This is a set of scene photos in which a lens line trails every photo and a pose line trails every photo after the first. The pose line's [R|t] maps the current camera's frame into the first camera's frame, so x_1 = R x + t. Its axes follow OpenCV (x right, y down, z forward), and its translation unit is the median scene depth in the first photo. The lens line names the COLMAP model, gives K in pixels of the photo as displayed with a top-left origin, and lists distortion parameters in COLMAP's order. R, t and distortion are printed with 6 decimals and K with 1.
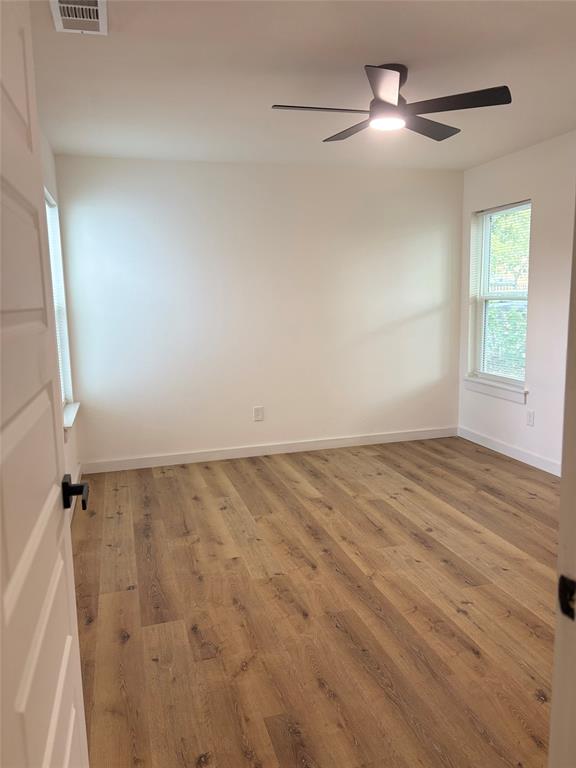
lens RADIAL K [[583.6, 0, 288.1], [0, 583.6, 384.0], [0, 0, 1]] dist [0.042124, -0.005042]
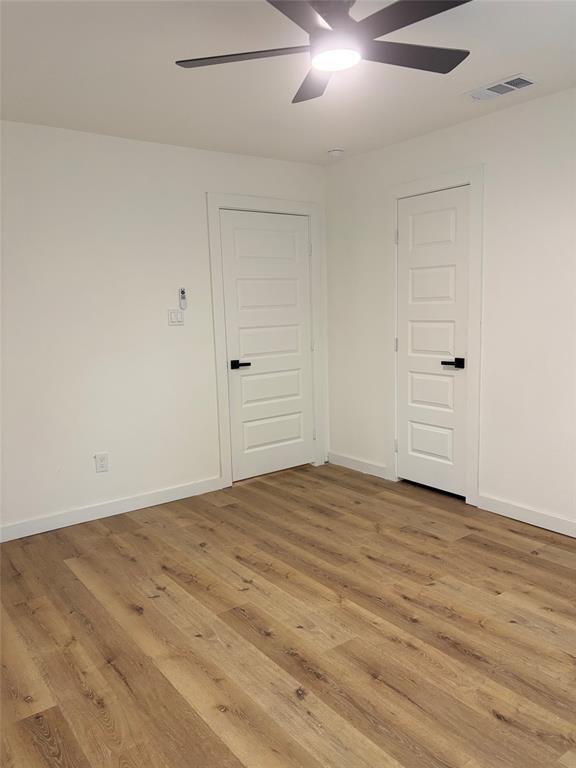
lens RADIAL K [[583.6, 0, 289.3], [0, 583.6, 384.0], [0, 0, 1]] dist [0.042124, -0.005042]
pose [[-0.935162, 0.095415, -0.341128, 0.519516], [-0.004346, 0.959875, 0.280396, -0.270475], [0.354194, 0.263698, -0.897223, 1.769048]]
